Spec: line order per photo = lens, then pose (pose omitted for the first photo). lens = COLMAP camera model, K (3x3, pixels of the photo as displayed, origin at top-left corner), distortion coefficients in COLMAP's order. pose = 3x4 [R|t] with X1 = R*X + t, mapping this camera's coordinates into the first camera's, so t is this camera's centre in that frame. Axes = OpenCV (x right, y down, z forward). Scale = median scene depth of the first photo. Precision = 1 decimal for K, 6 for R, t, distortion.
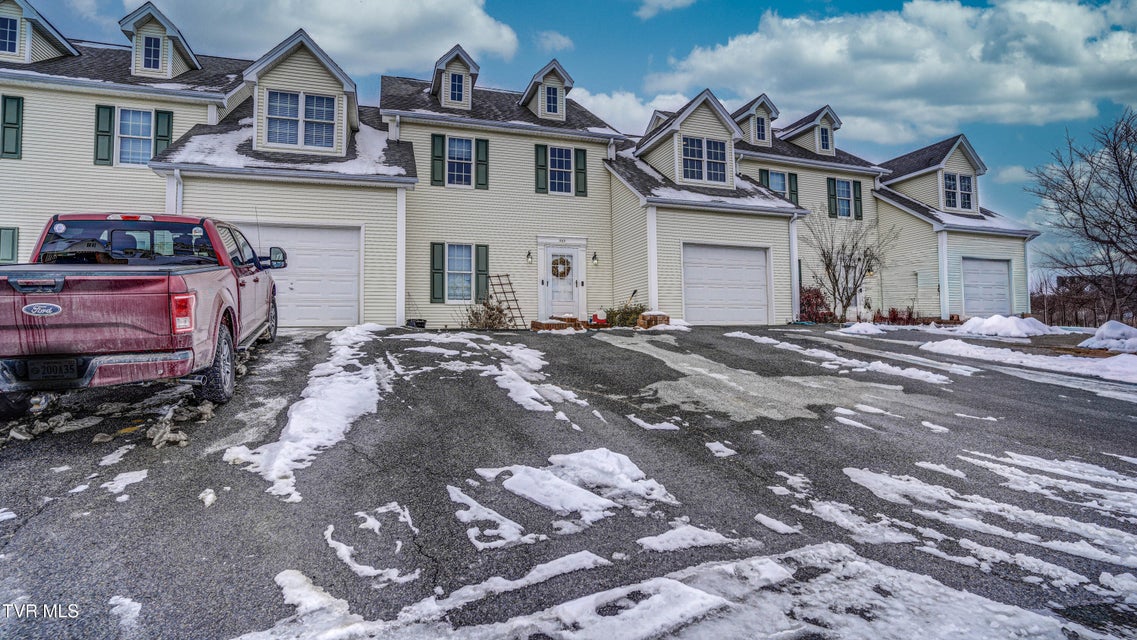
lens RADIAL K [[561.2, 0, 565.9], [0, 561.2, 317.7], [0, 0, 1]] dist [-0.076636, 0.033875]
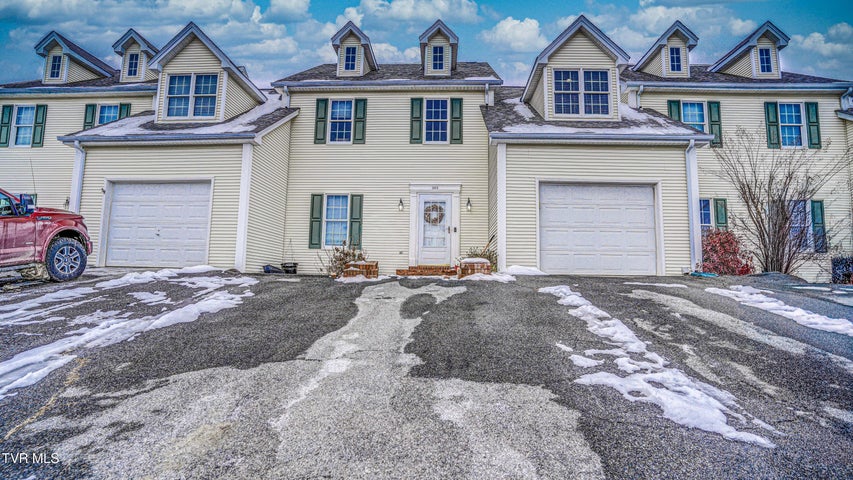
lens RADIAL K [[421.0, 0, 422.0], [0, 421.0, 240.1], [0, 0, 1]] dist [-0.076636, 0.033875]
pose [[0.931521, -0.004720, -0.363656, 0.250676], [-0.013371, 0.998795, -0.047214, -0.005984], [0.363441, 0.048844, 0.930336, 0.284538]]
